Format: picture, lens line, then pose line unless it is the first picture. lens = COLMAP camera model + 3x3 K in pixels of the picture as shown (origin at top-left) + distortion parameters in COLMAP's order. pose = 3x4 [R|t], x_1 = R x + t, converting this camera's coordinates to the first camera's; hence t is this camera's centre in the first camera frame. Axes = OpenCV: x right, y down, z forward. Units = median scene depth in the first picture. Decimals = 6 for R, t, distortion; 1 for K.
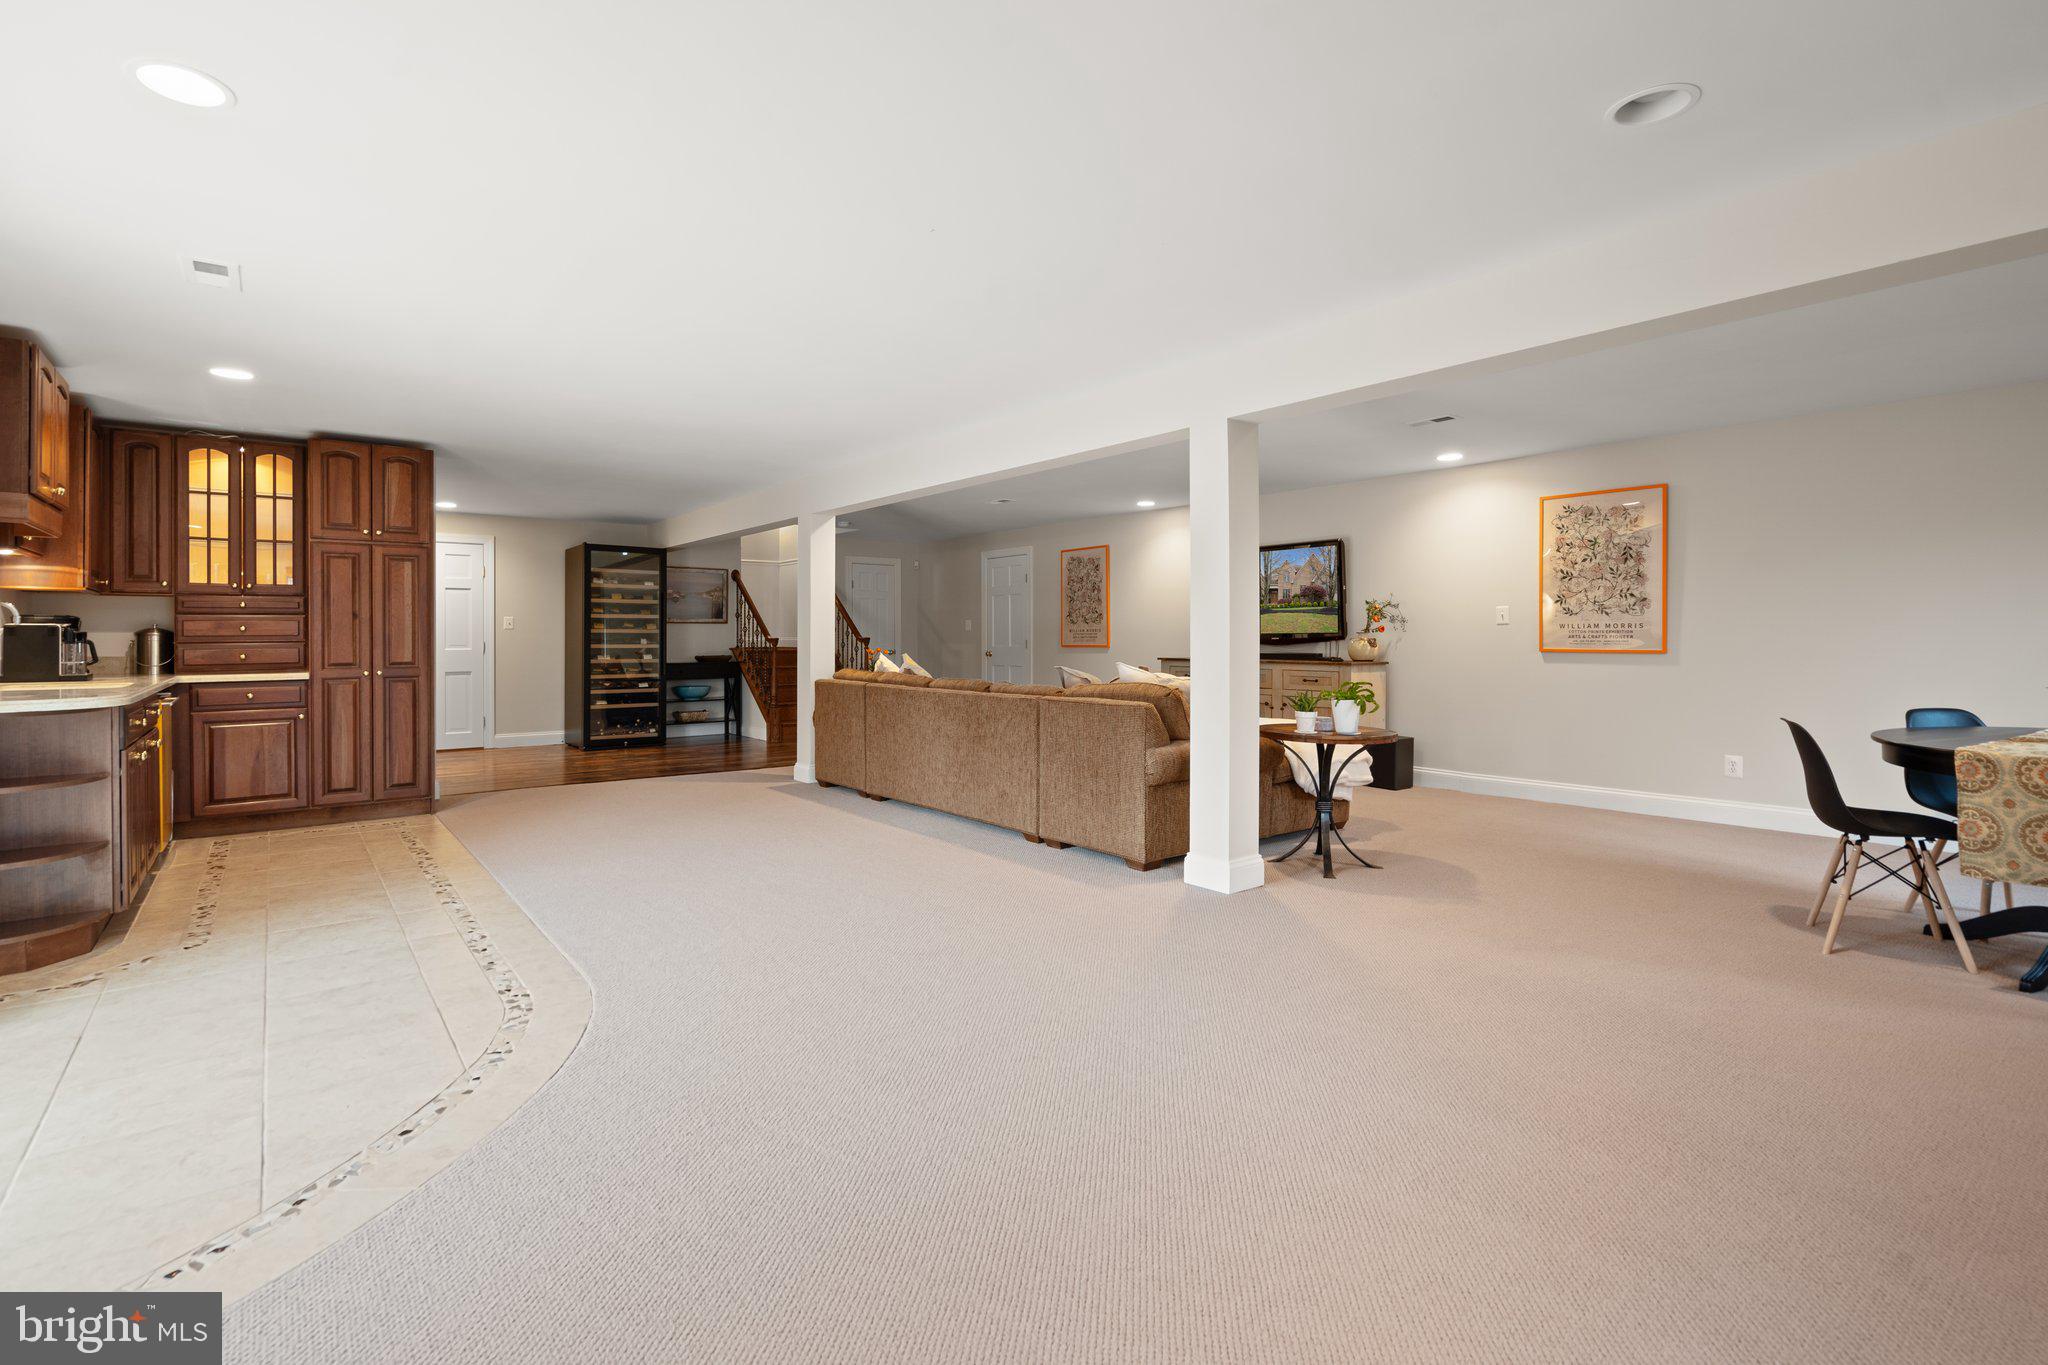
lens RADIAL K [[964.6, 0, 1014.5], [0, 964.6, 634.6], [0, 0, 1]] dist [-0.002809, -0.000084]
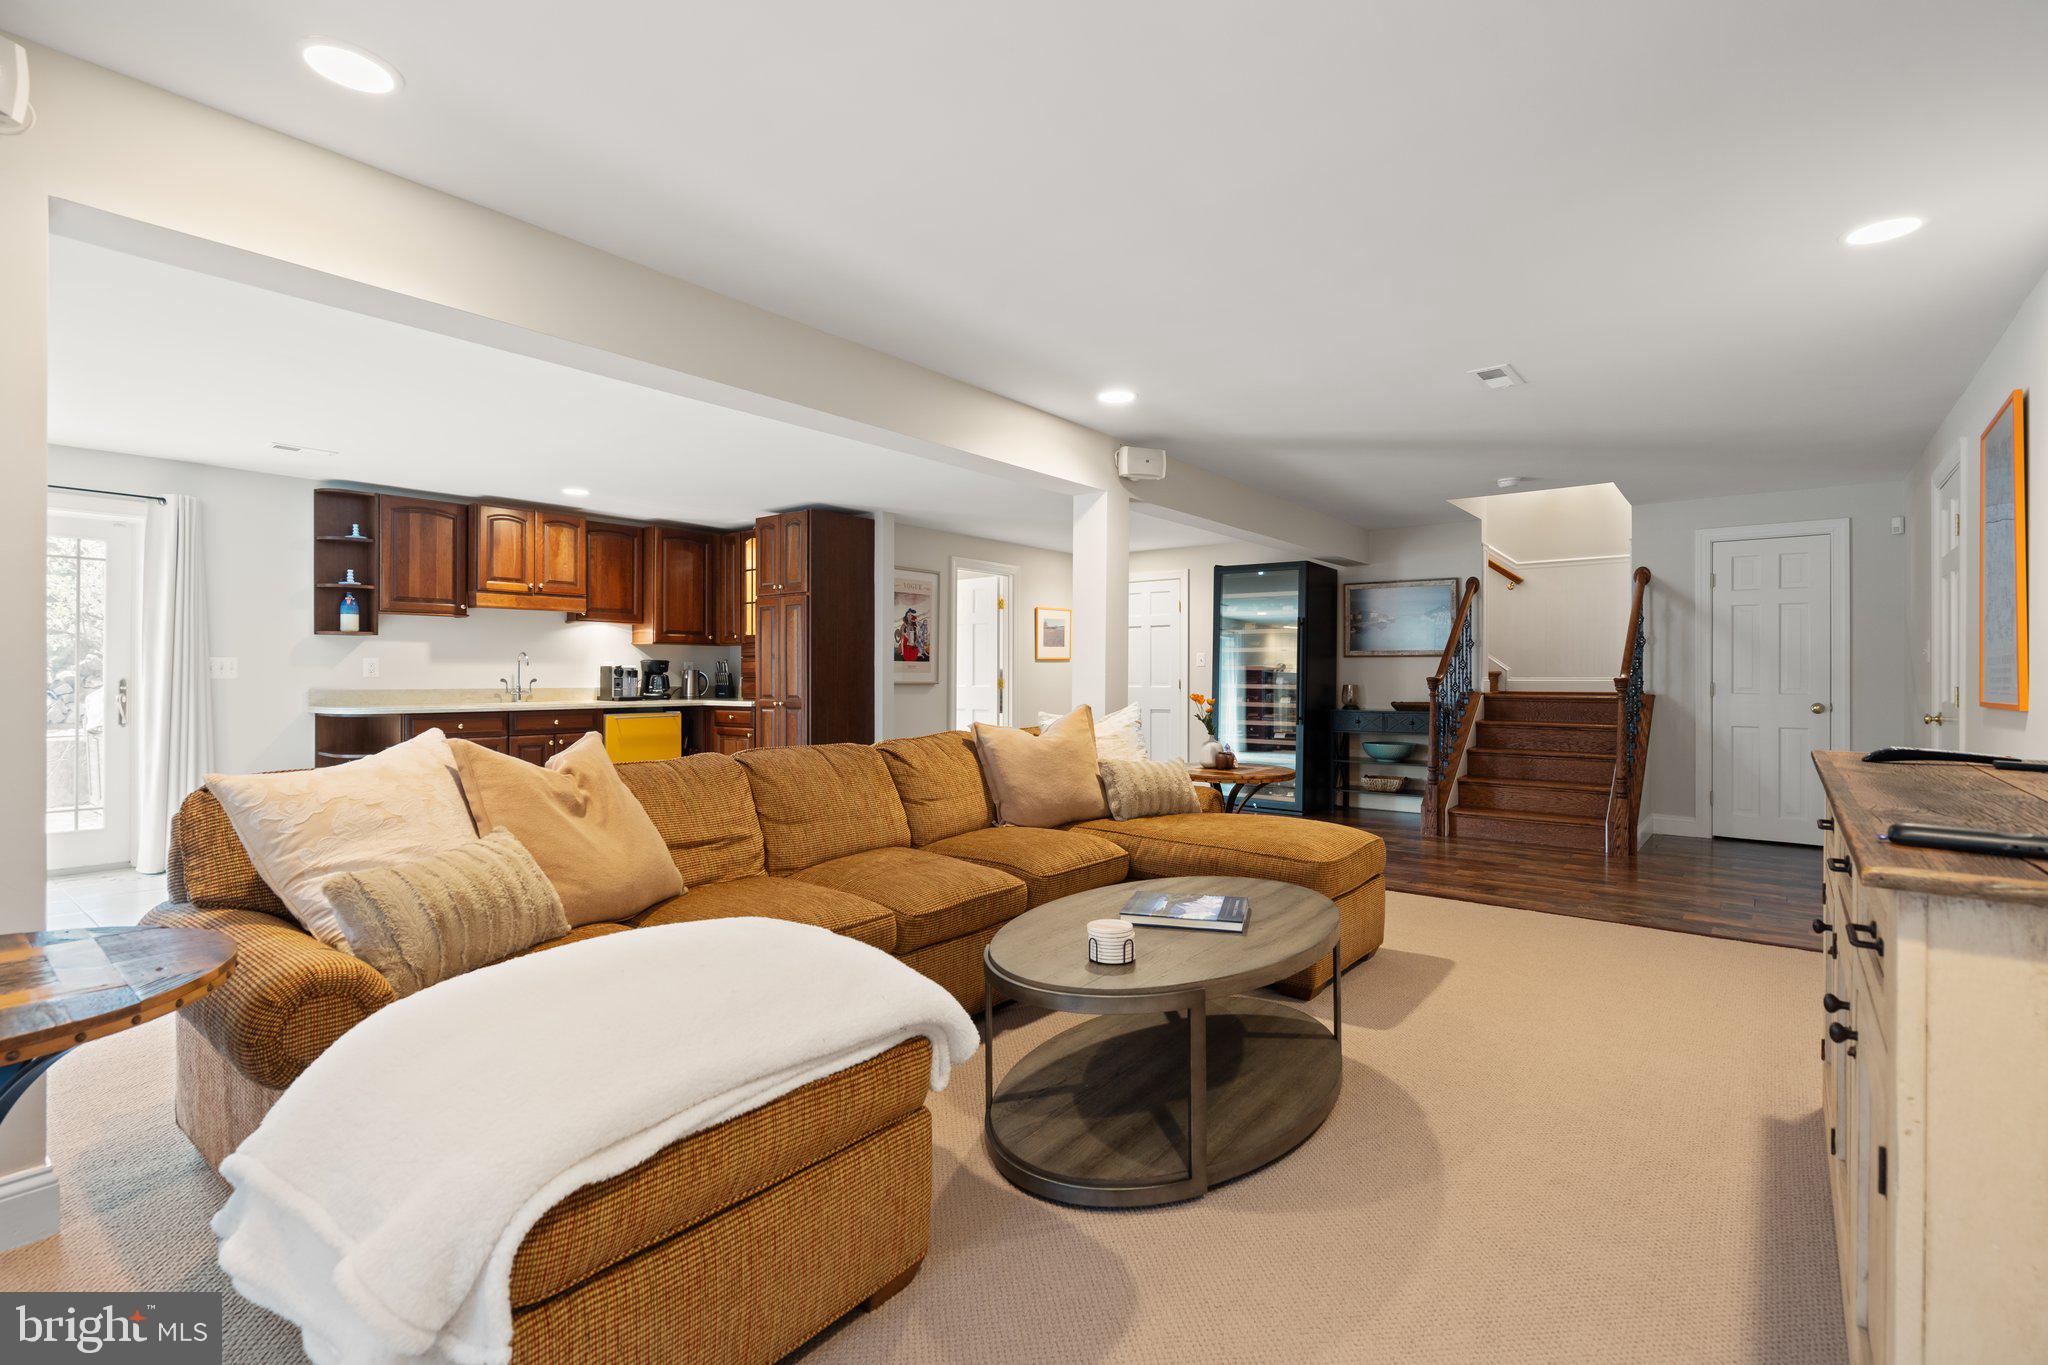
lens RADIAL K [[937.2, 0, 998.3], [0, 937.2, 672.0], [0, 0, 1]] dist [0.000012, 0.000108]
pose [[0.222808, 0.002825, -0.974858, 0.540198], [-0.000966, 0.999996, 0.002677, -0.003599], [0.974862, 0.000345, 0.222809, 1.029906]]
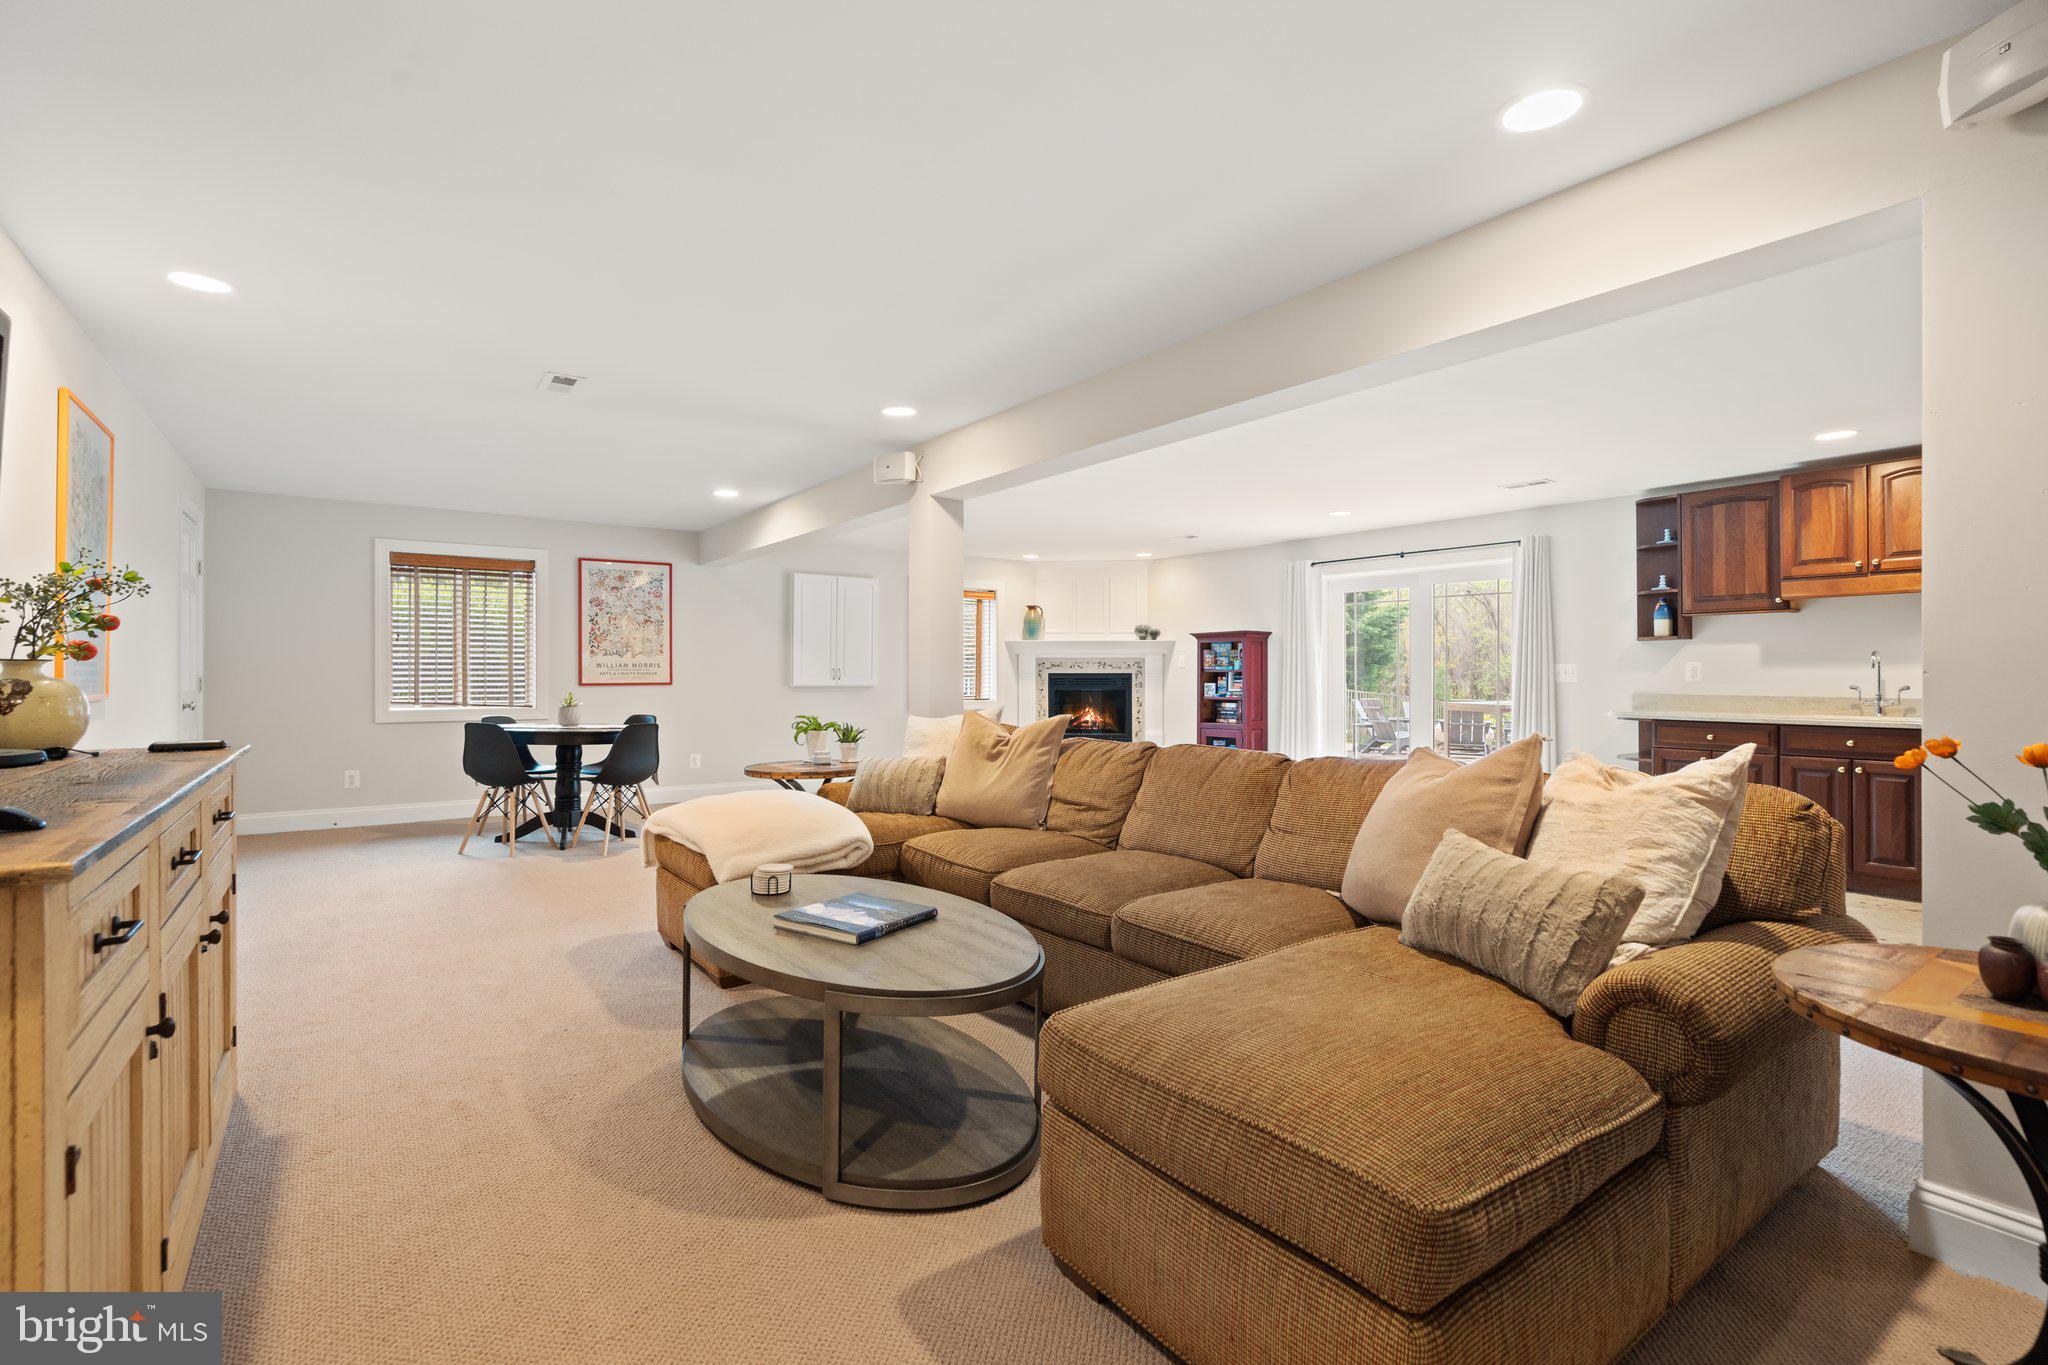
lens RADIAL K [[938.3, 0, 1022.9], [0, 938.3, 666.5], [0, 0, 1]] dist [0.000360, 0.000114]
pose [[-0.999586, 0.001237, 0.028731, 0.050739], [0.000928, 0.999941, -0.010786, -0.000439], [-0.028742, -0.010755, -0.999529, 1.632233]]
